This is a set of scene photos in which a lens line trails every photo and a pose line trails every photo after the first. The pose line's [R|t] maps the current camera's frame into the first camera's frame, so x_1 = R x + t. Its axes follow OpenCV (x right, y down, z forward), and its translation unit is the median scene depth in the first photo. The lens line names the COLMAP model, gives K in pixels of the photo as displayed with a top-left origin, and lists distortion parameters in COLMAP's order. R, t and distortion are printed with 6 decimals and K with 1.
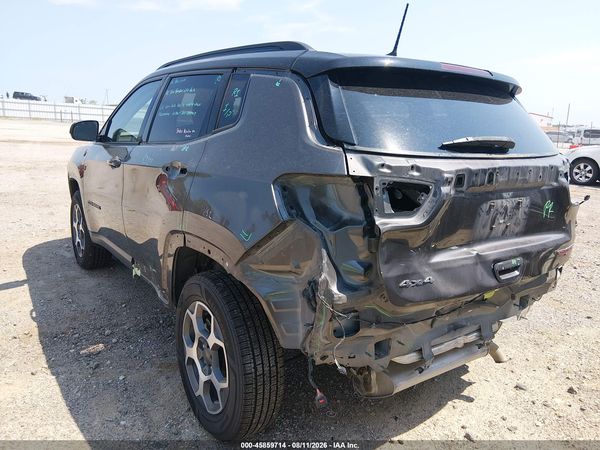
lens RADIAL K [[459.6, 0, 303.5], [0, 459.6, 228.7], [0, 0, 1]] dist [0.059182, -0.105093]
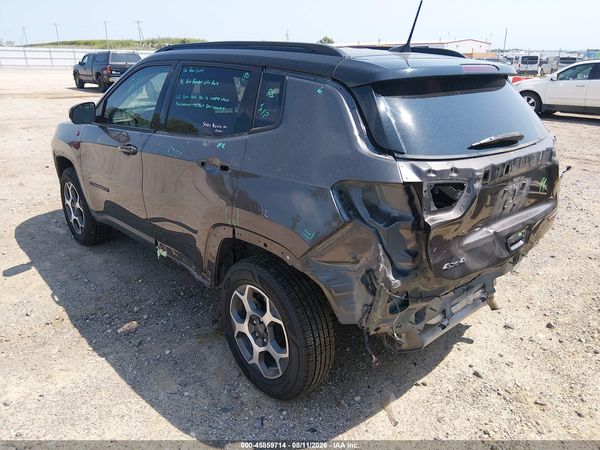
lens RADIAL K [[459.6, 0, 302.9], [0, 459.6, 227.5], [0, 0, 1]] dist [0.059182, -0.105093]
pose [[0.992179, -0.070489, 0.103015, -0.211664], [0.056511, 0.989529, 0.132808, -0.128337], [-0.111298, -0.125948, 0.985774, -0.108836]]
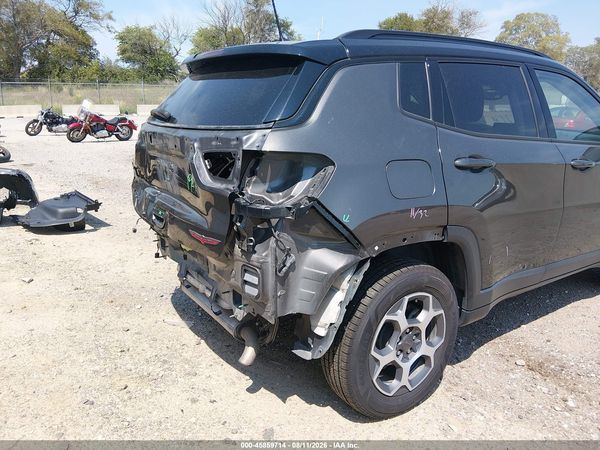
lens RADIAL K [[459.6, 0, 295.6], [0, 459.6, 220.4], [0, 0, 1]] dist [0.059182, -0.105093]
pose [[-0.007051, 0.201767, -0.979408, 1.524595], [-0.236906, 0.951212, 0.197663, -0.216787], [0.971507, 0.233422, 0.041092, 1.211741]]
